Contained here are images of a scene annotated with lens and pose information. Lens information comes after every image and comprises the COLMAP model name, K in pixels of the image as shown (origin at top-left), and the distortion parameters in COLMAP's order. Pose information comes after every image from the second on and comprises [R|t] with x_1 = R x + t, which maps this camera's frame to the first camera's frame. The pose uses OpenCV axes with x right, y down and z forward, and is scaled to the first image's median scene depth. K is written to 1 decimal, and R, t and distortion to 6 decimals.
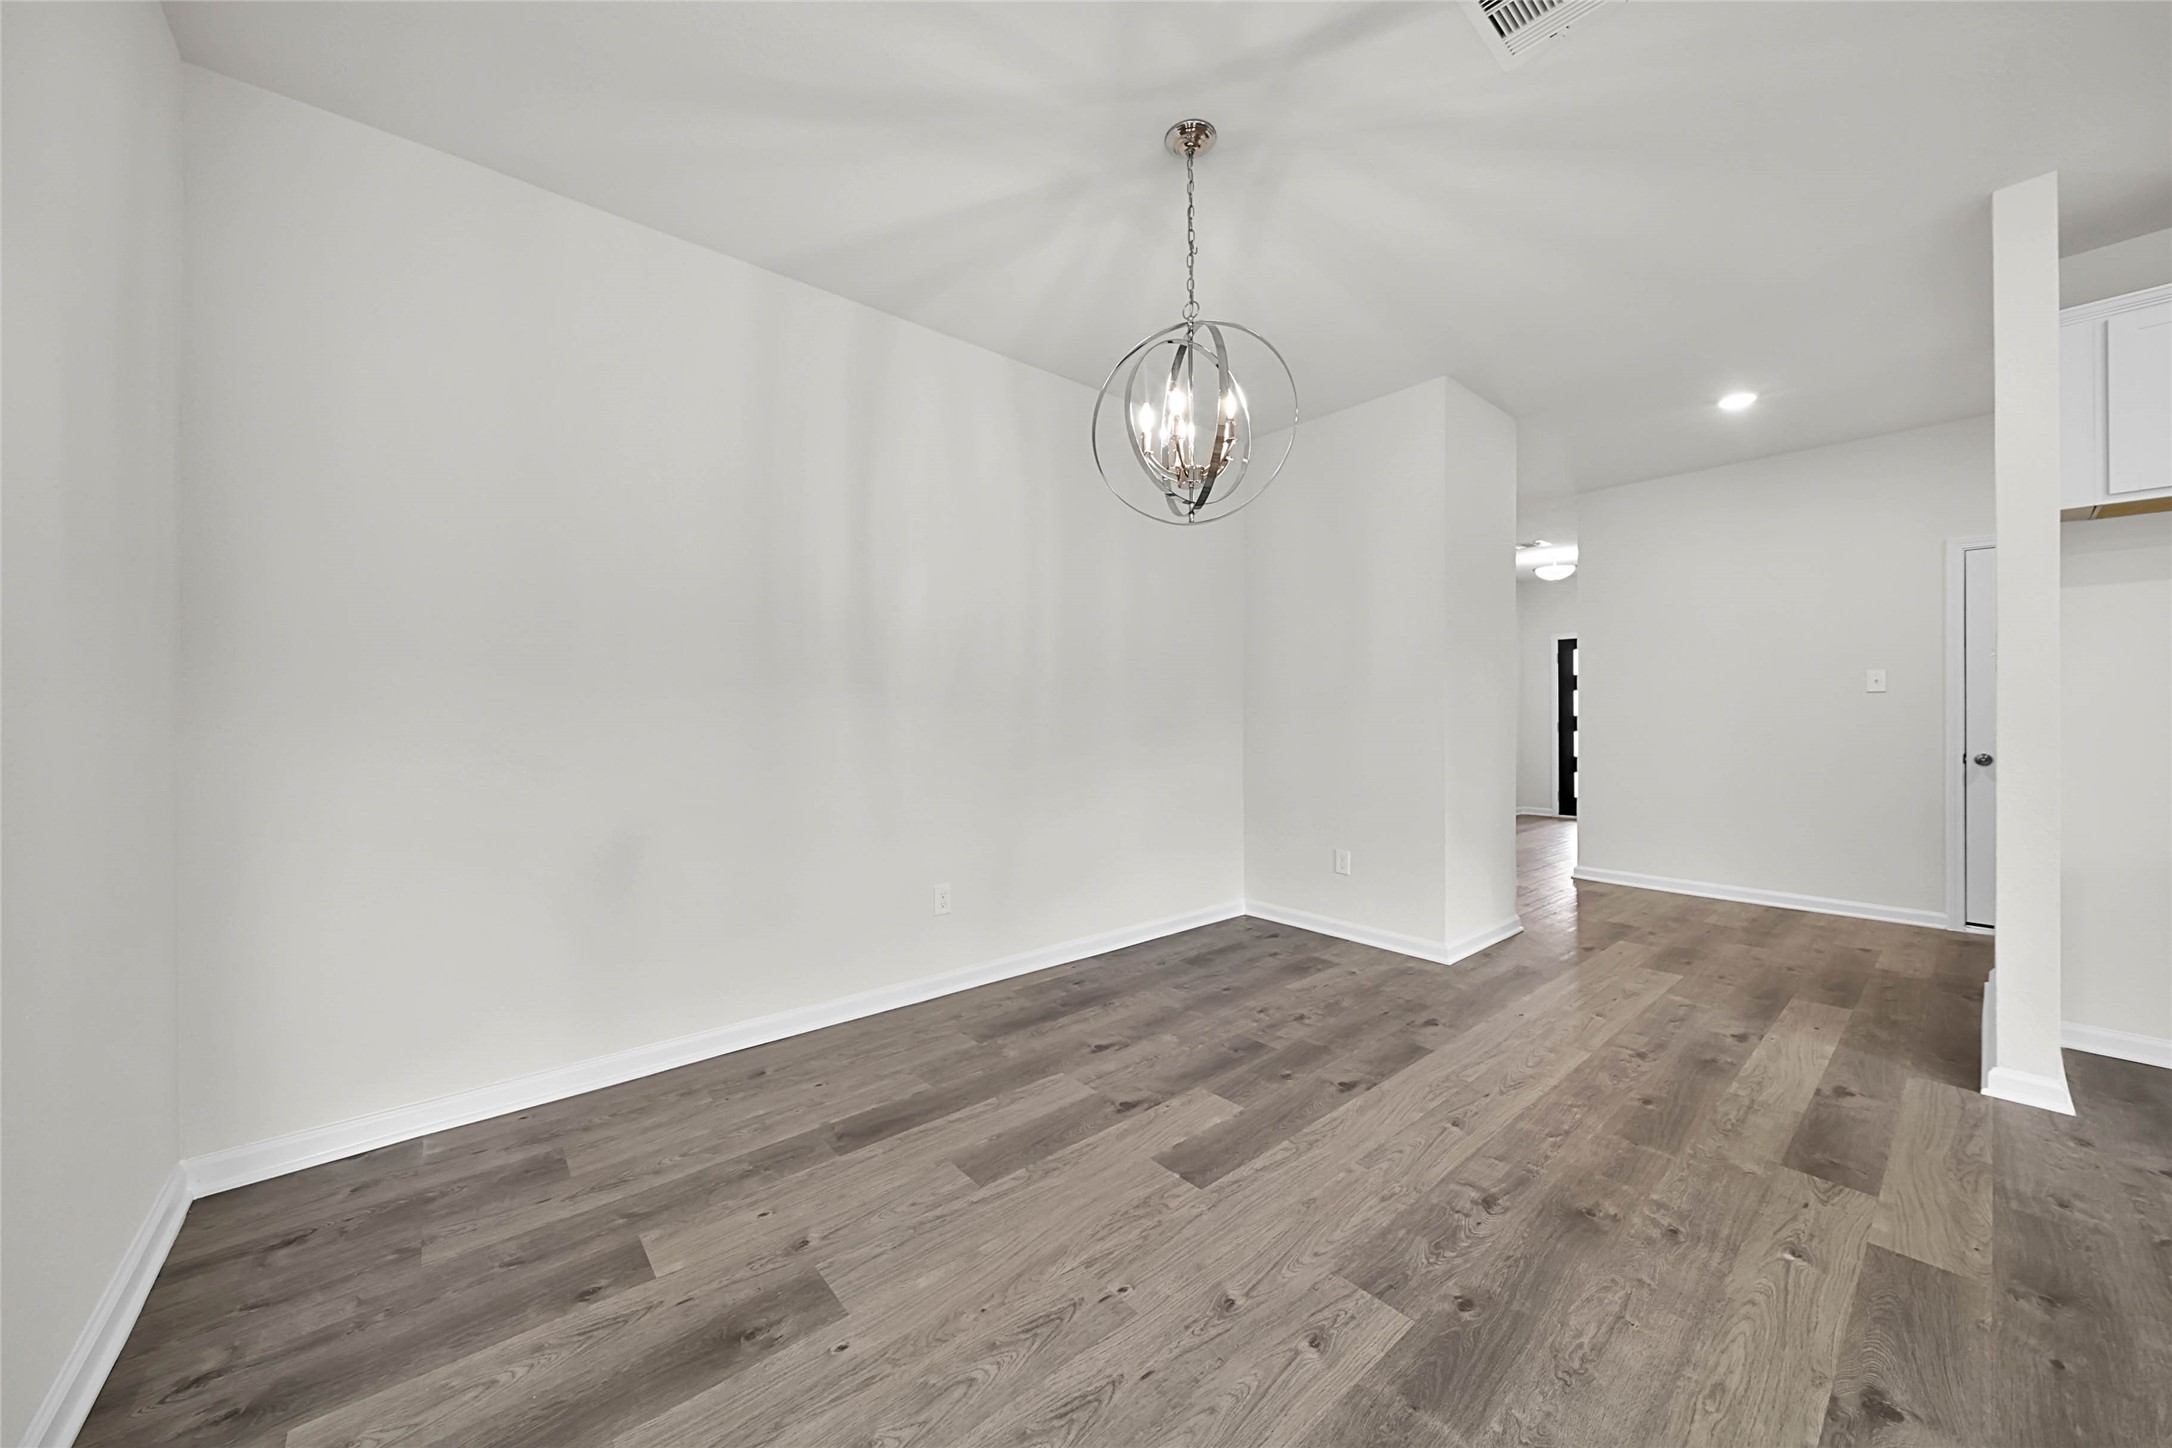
lens RADIAL K [[776.9, 0, 1075.5], [0, 776.9, 708.8], [0, 0, 1]] dist [-0.000760, 0.000025]
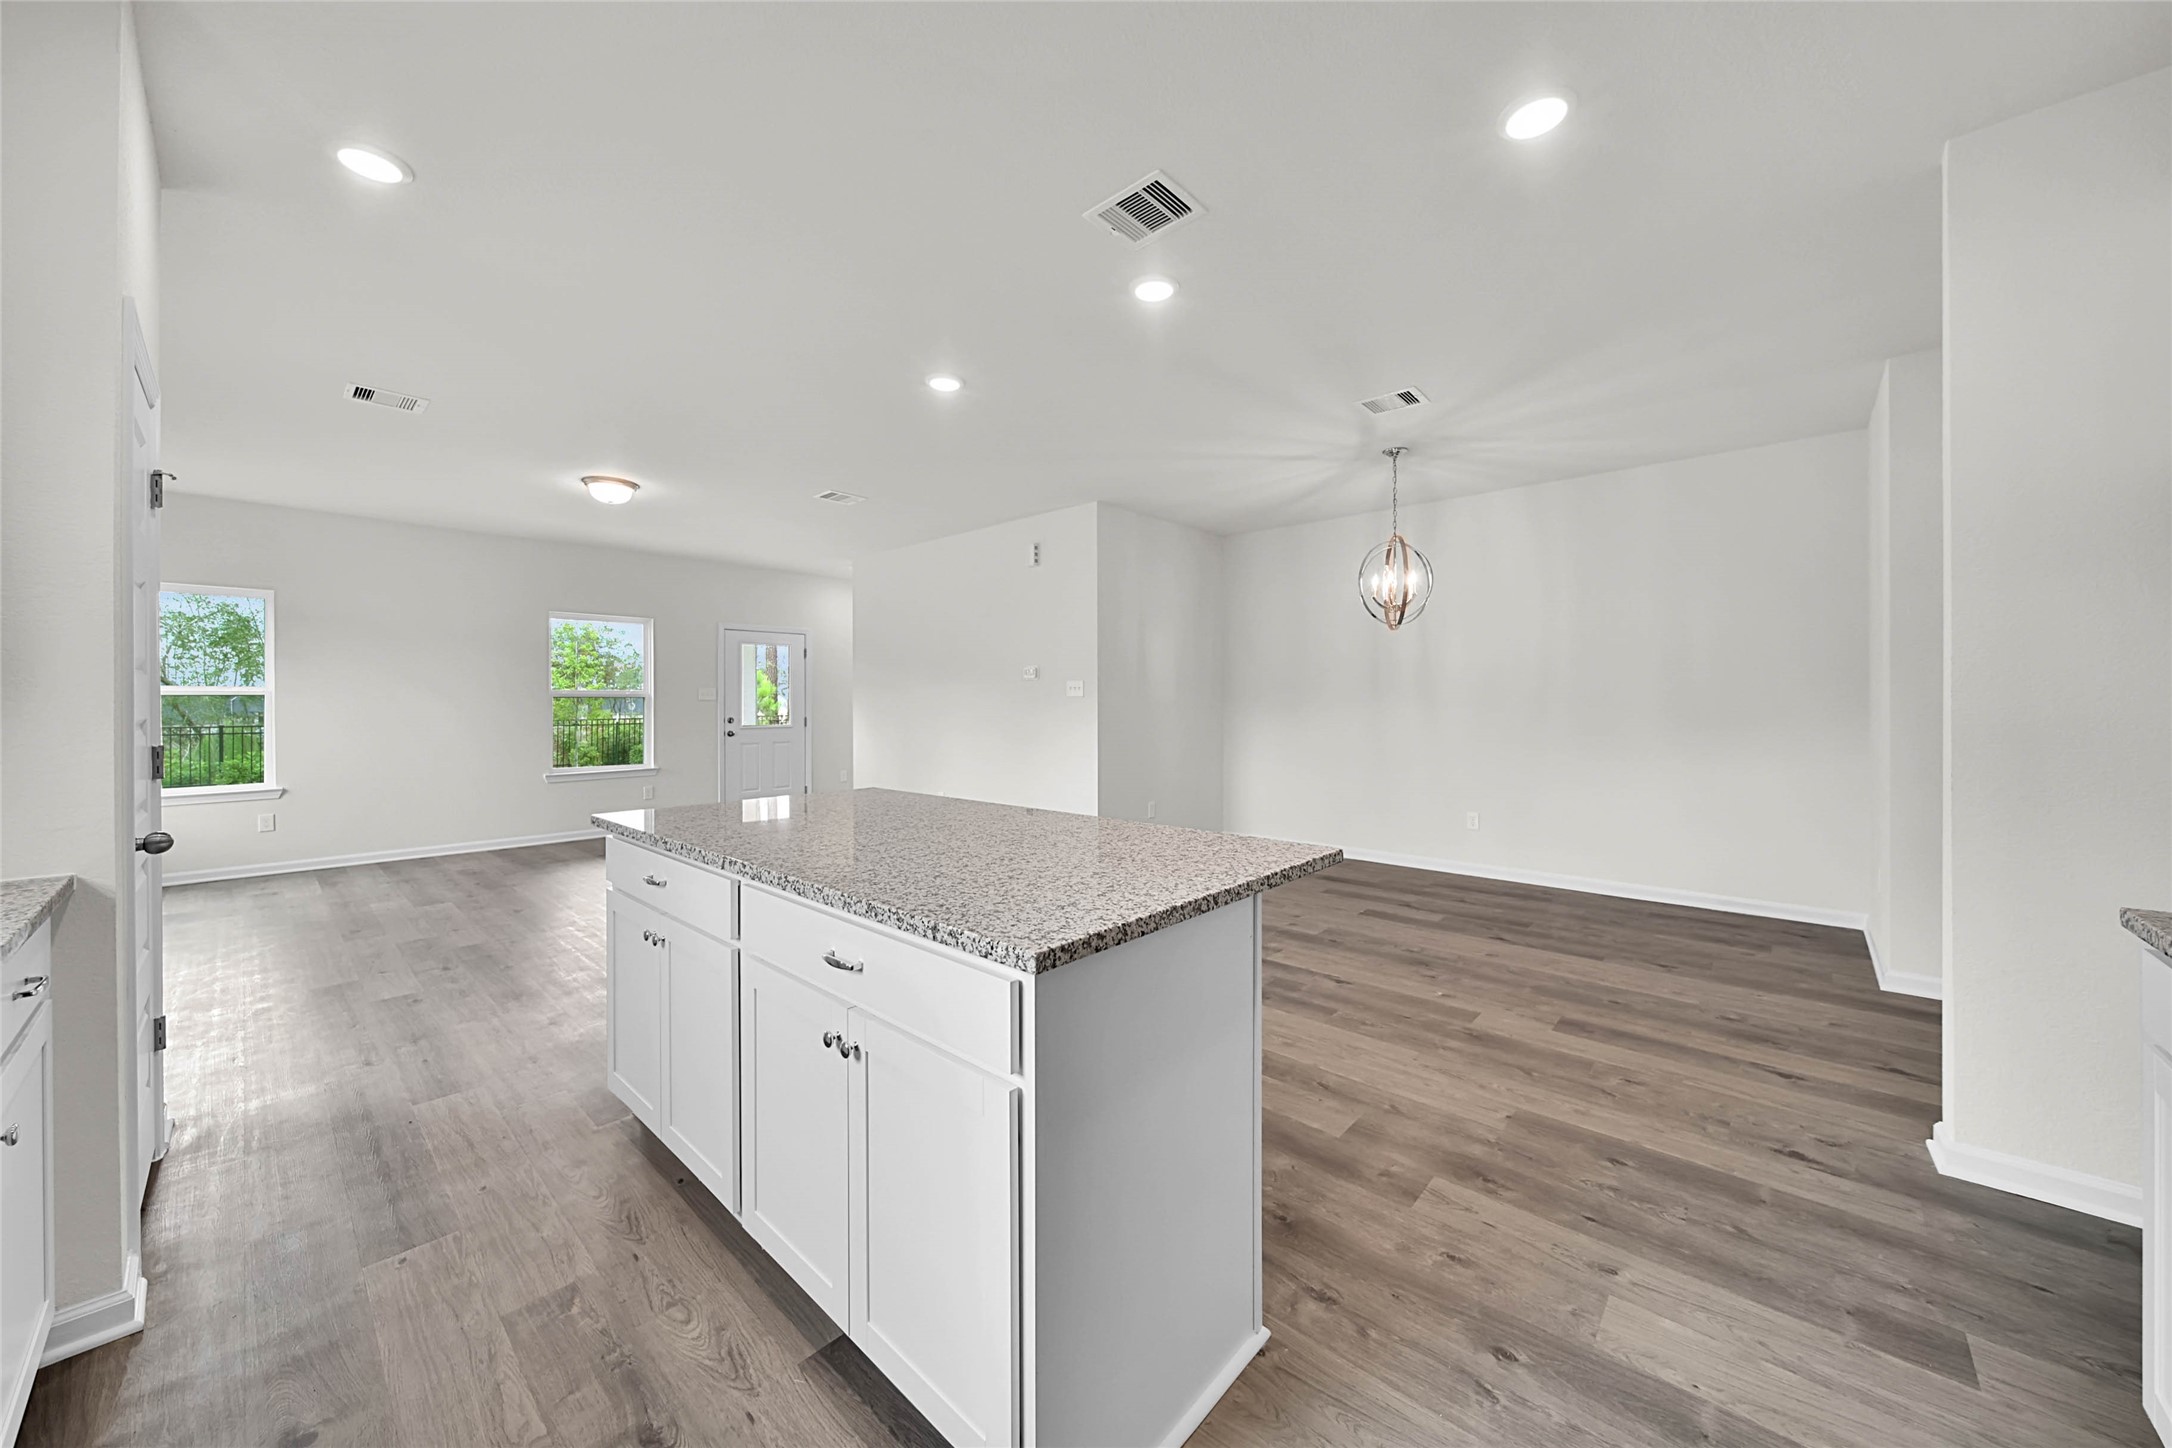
lens RADIAL K [[776.9, 0, 1075.5], [0, 776.9, 708.8], [0, 0, 1]] dist [-0.000760, 0.000025]
pose [[0.113807, 0.008127, -0.993470, 2.212298], [0.010218, 0.999904, 0.009350, -0.049954], [0.993450, -0.011215, 0.113713, -0.129148]]
